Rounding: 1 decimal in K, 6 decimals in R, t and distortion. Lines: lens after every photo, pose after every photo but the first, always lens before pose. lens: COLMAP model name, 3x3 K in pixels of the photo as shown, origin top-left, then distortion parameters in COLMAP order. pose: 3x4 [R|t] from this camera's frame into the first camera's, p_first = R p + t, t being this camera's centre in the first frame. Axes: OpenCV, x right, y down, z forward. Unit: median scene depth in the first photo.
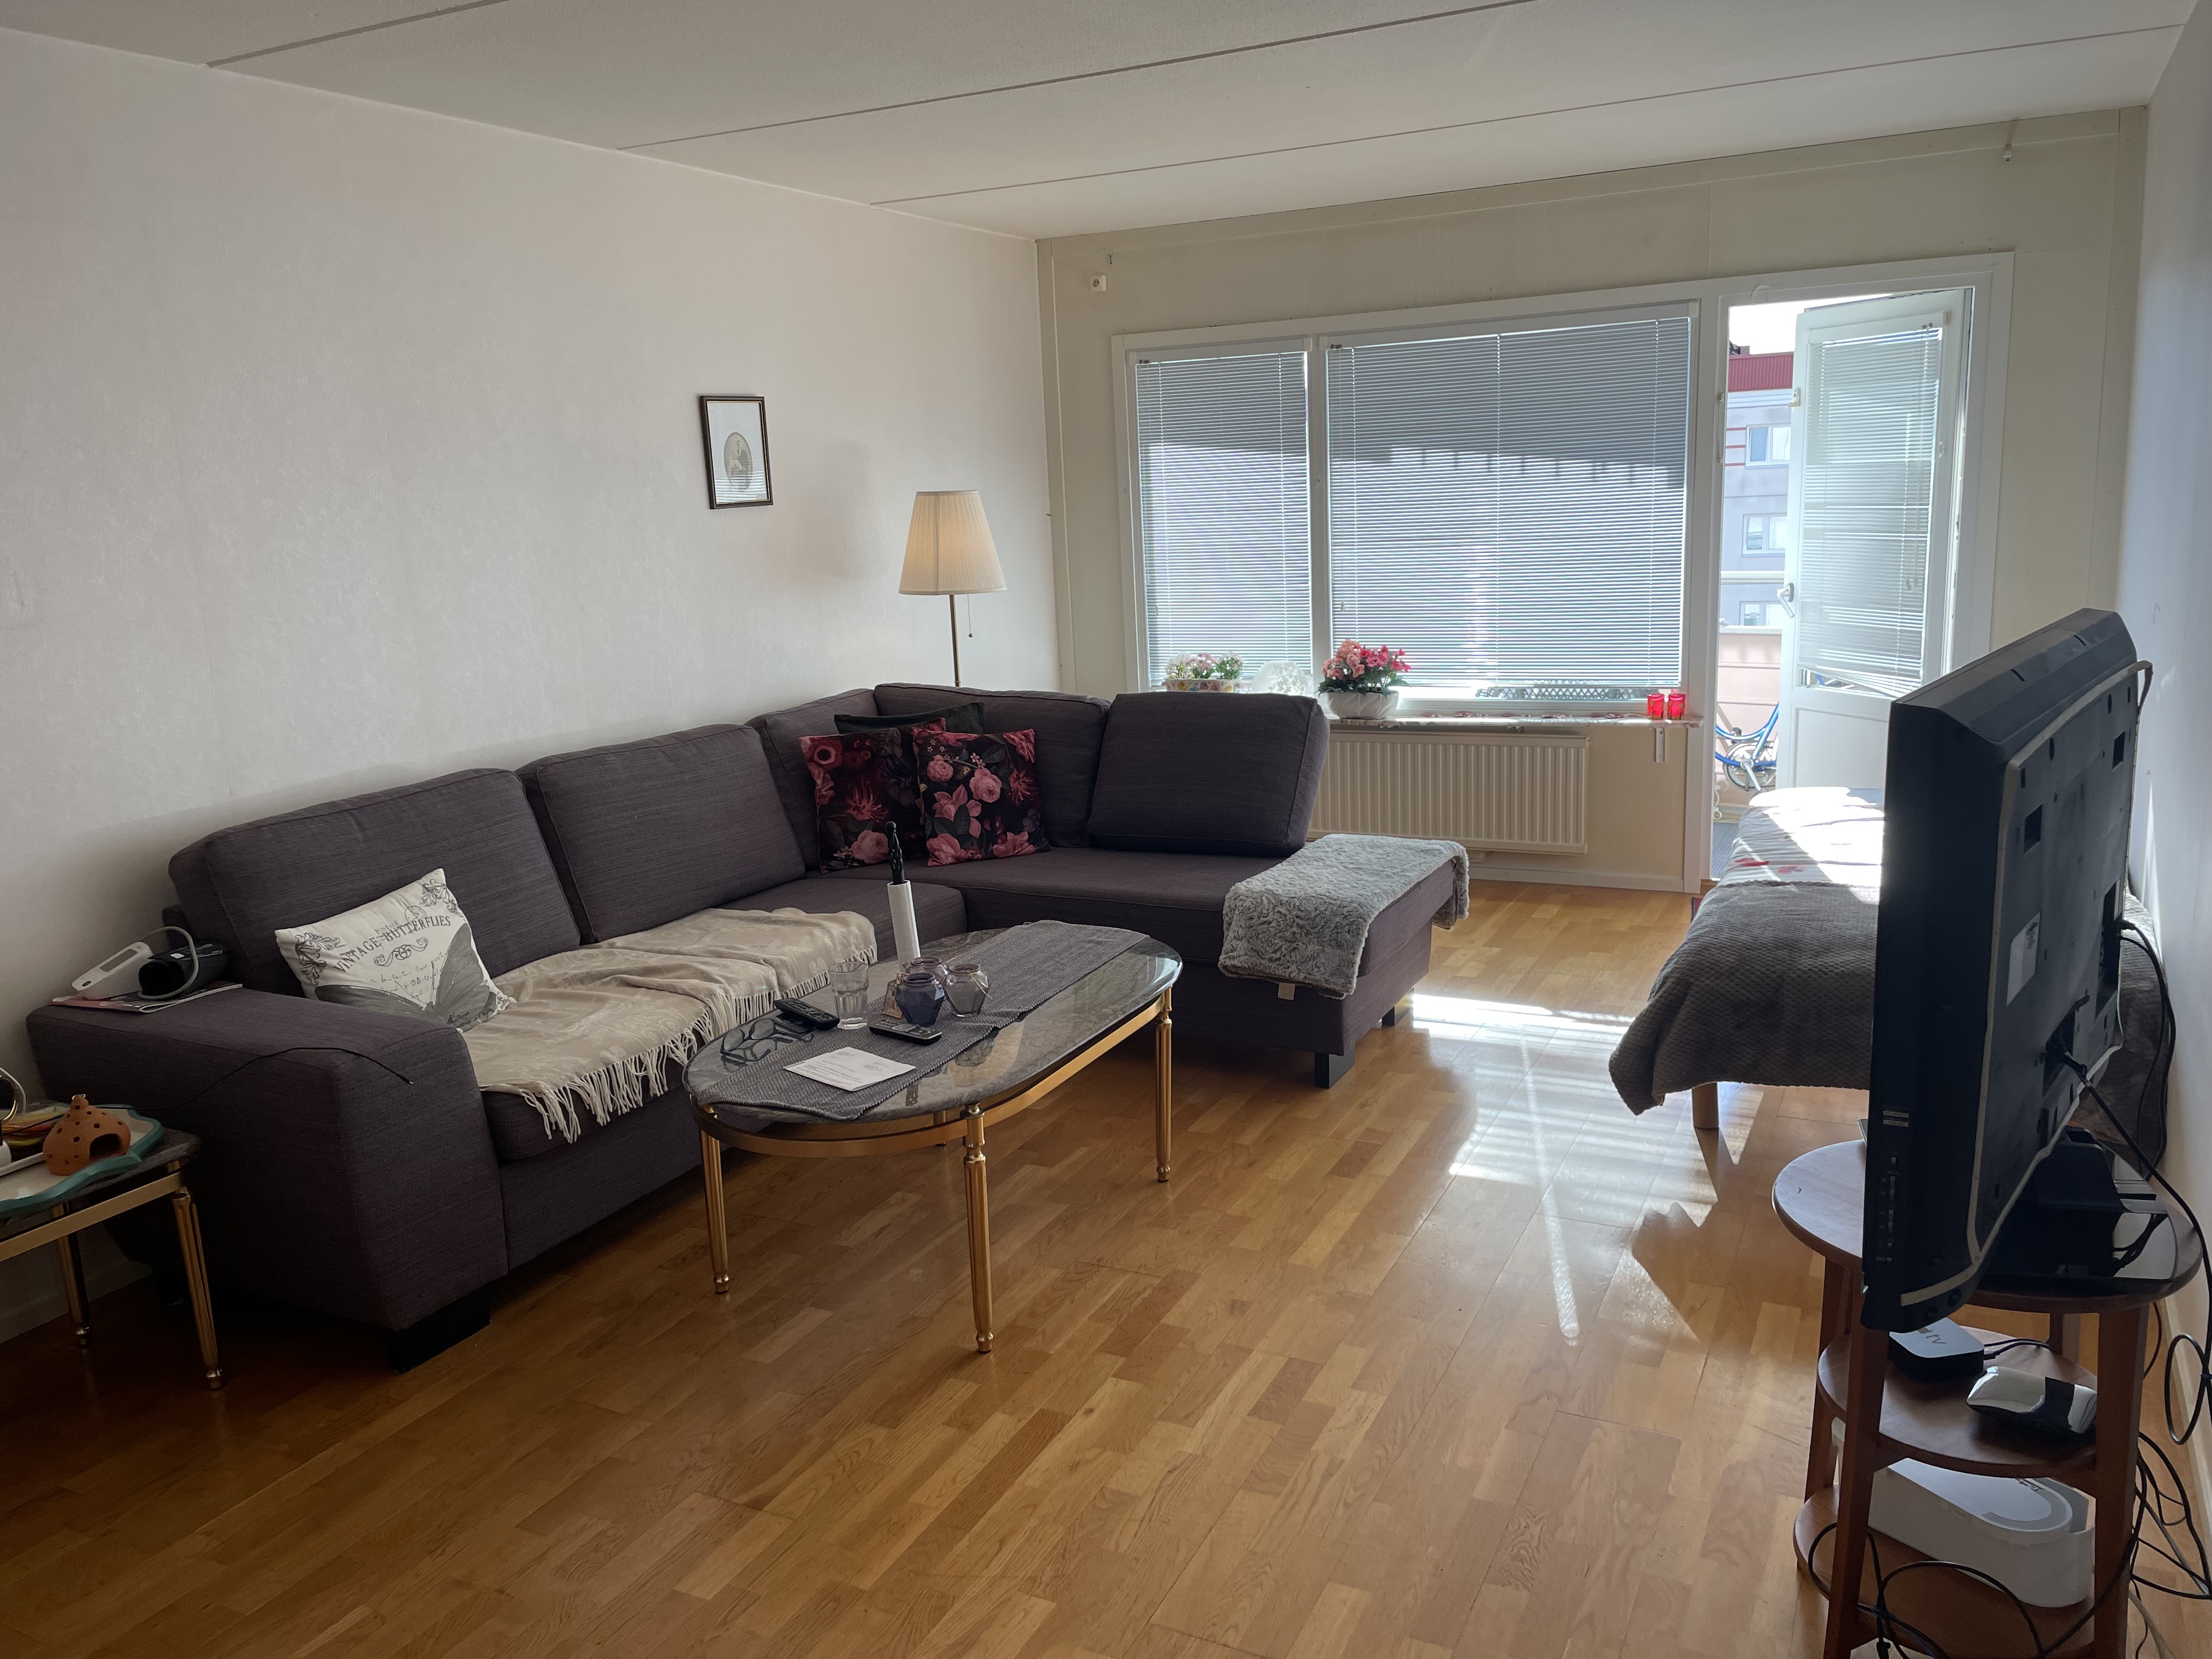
lens RADIAL K [[1690.5, 0, 1103.1], [0, 1690.5, 829.1], [0, 0, 1]] dist [0.003443, 0.000921]
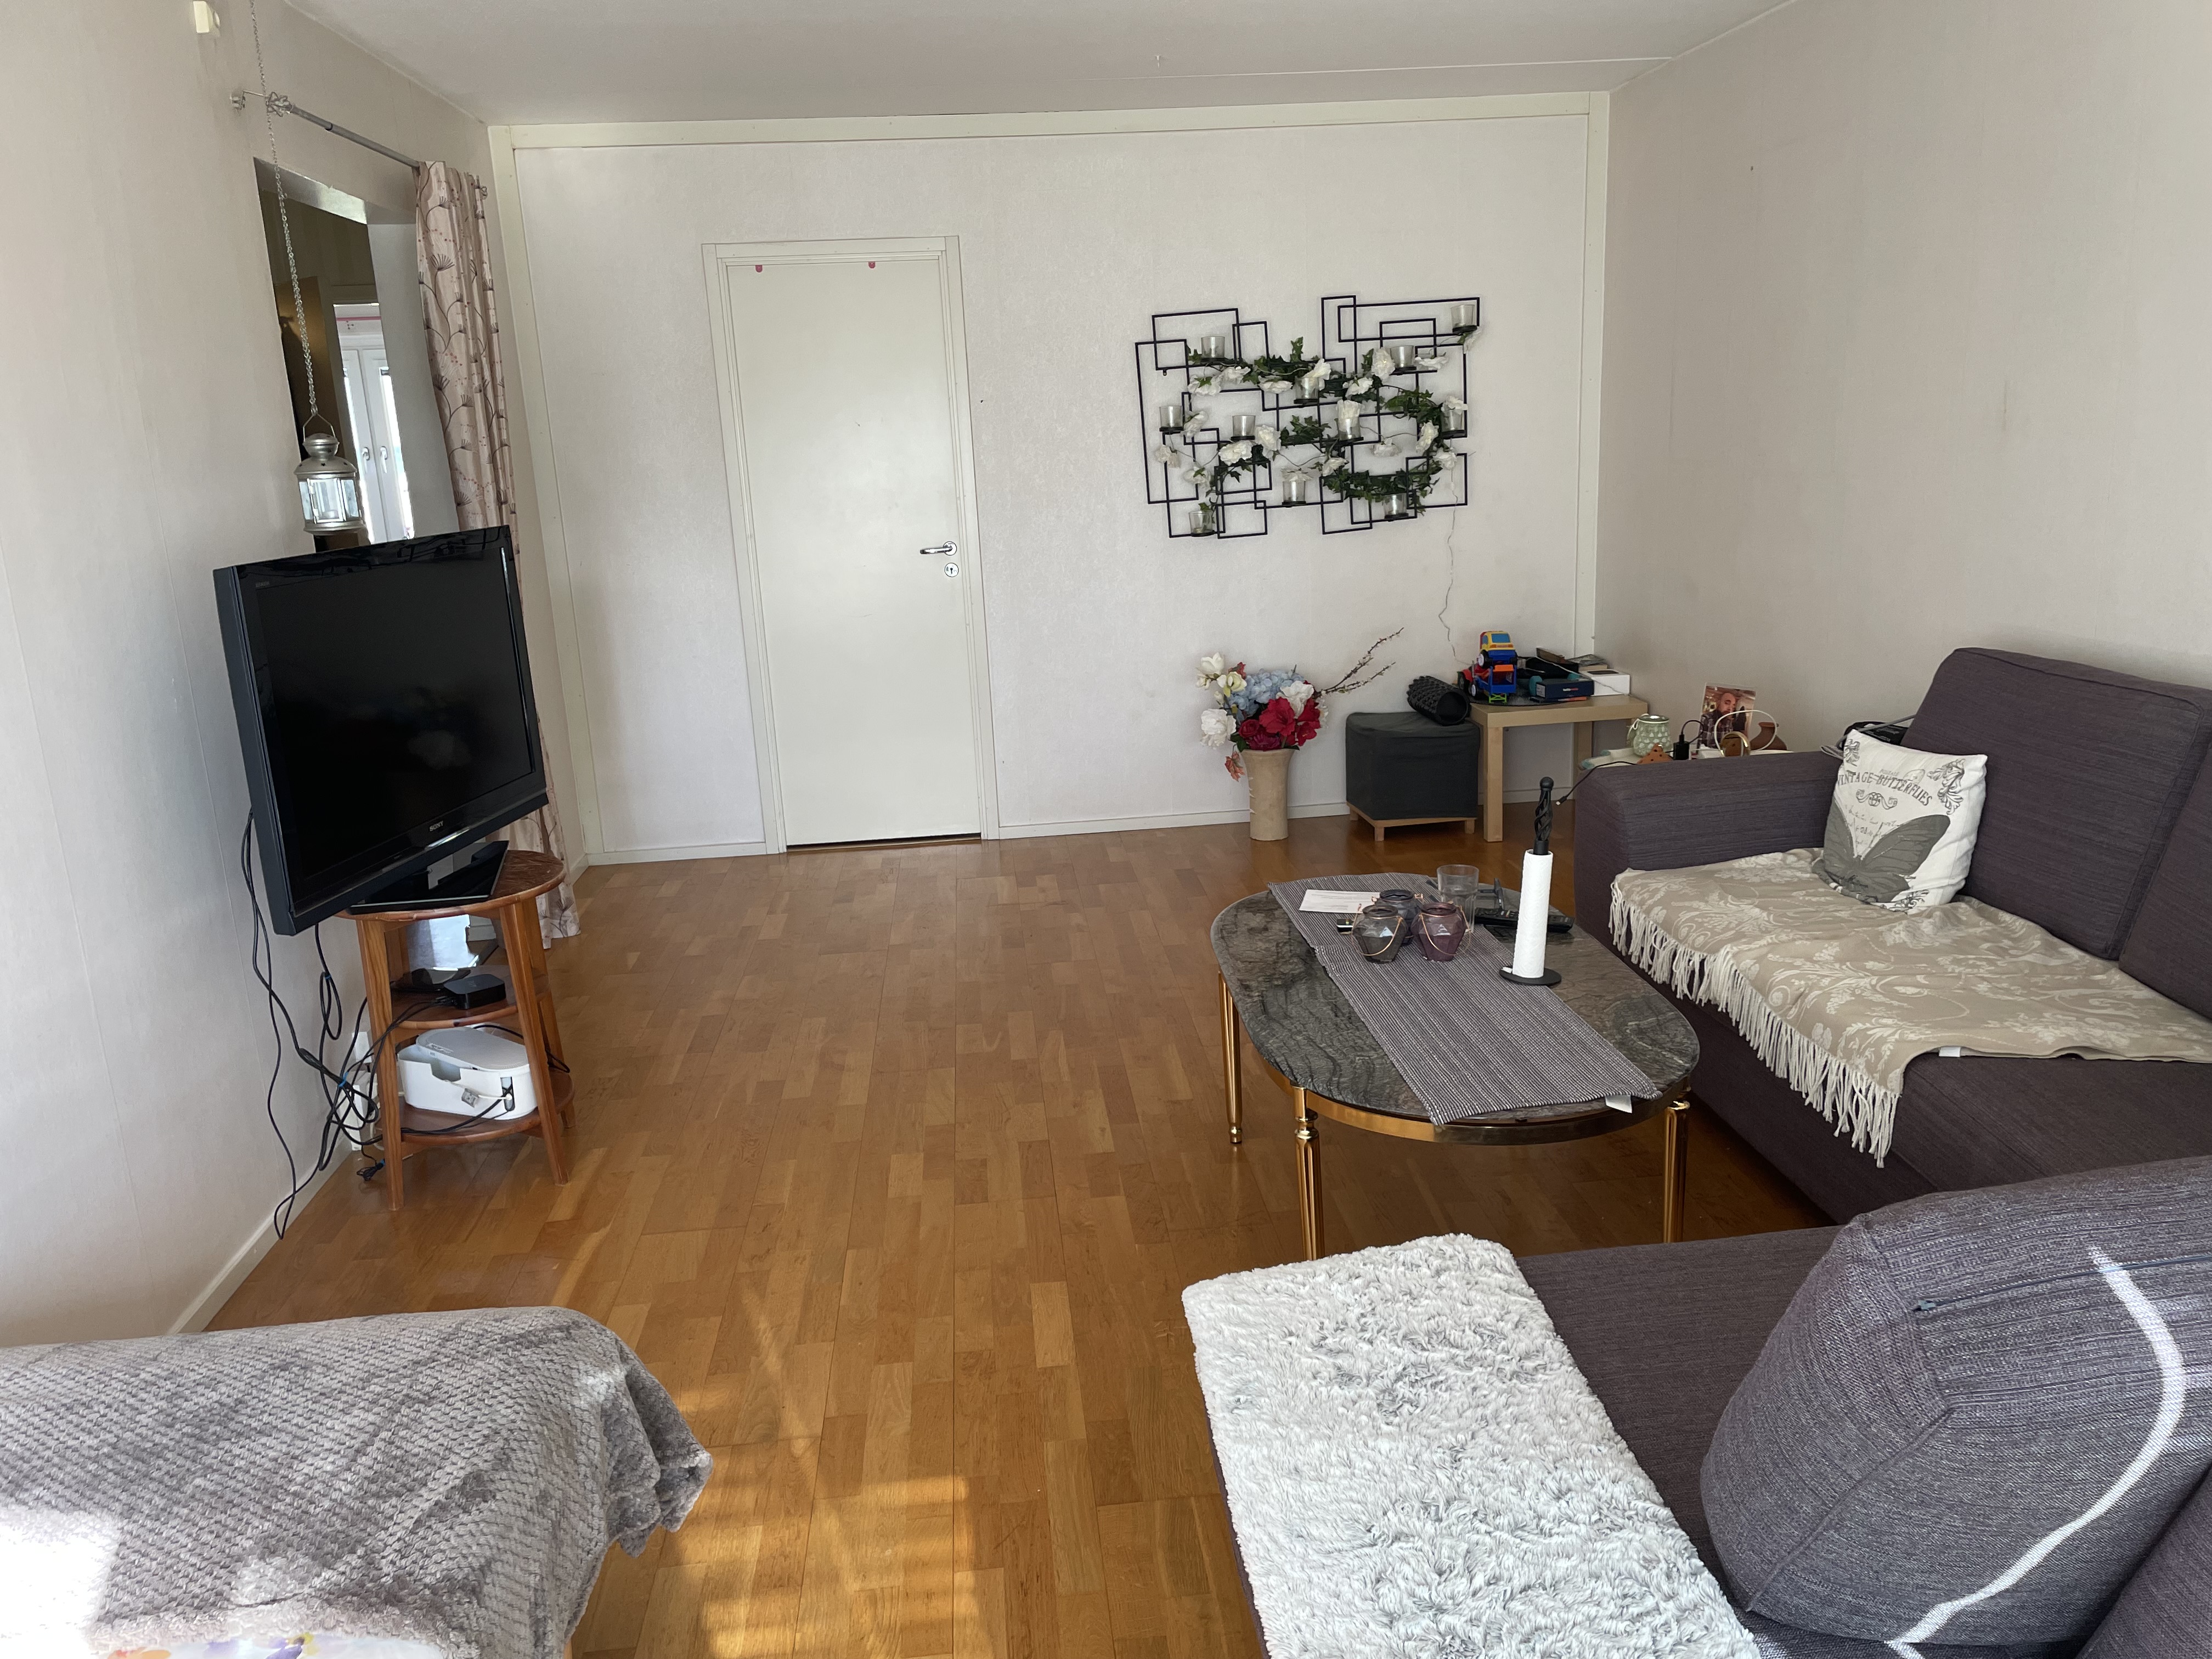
lens RADIAL K [[1690.5, 0, 1106.1], [0, 1690.5, 827.0], [0, 0, 1]] dist [0.003443, 0.000921]
pose [[-0.850361, 0.219862, -0.478067, 0.546818], [-0.011613, 0.900463, 0.434778, -0.415393], [0.526072, 0.375270, -0.763165, 1.880037]]
